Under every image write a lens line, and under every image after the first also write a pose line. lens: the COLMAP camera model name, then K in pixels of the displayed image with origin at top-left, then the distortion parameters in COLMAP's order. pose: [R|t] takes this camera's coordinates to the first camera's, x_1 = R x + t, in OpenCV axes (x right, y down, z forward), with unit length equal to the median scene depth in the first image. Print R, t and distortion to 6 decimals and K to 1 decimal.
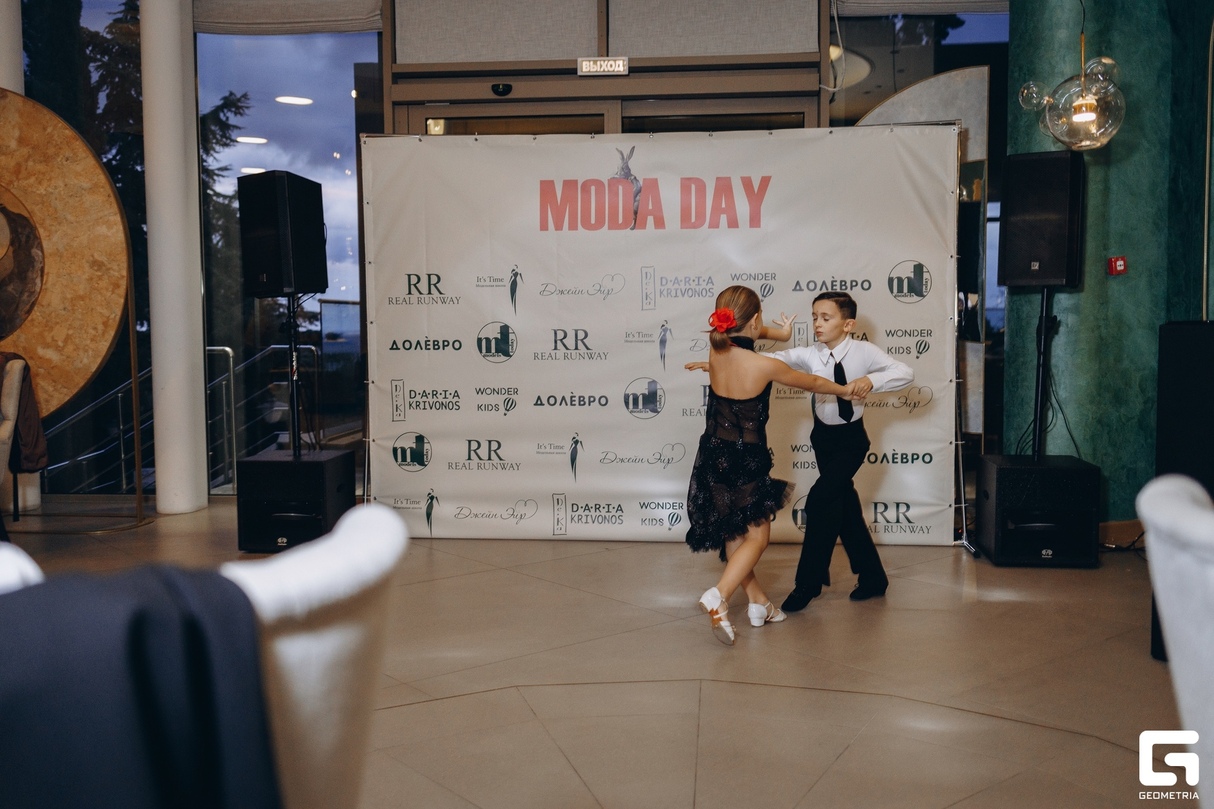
lens RADIAL K [[1148.4, 0, 607.0], [0, 1148.4, 404.5], [0, 0, 1]] dist [0.015154, -0.027640]
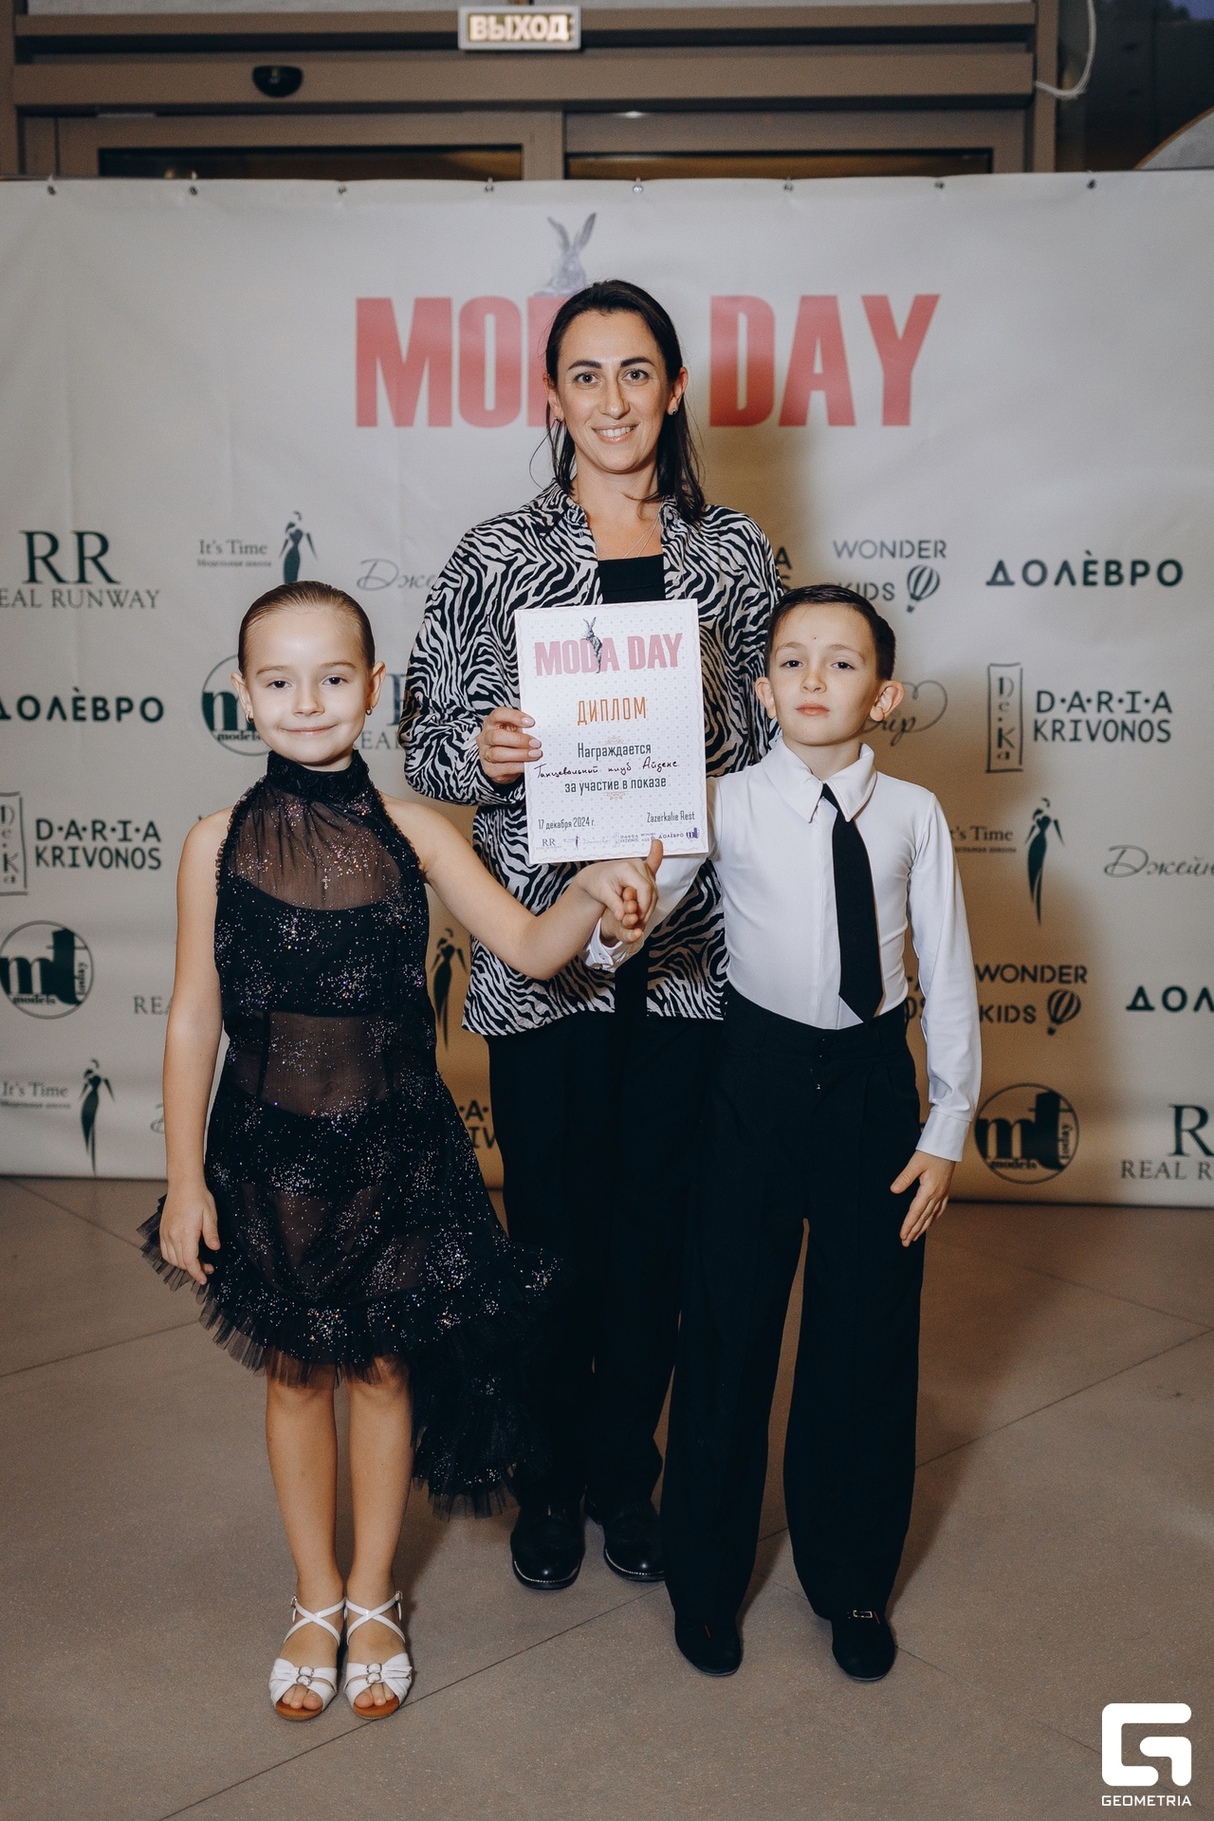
lens RADIAL K [[1965.6, 0, 606.5], [0, 1965.6, 820.3], [0, 0, 1]] dist [0.012563, -0.015307]
pose [[0.999365, 0.004238, 0.035377, 0.004520], [-0.006228, 0.998393, 0.056322, -0.052724], [-0.035082, -0.056507, 0.997786, 0.302317]]
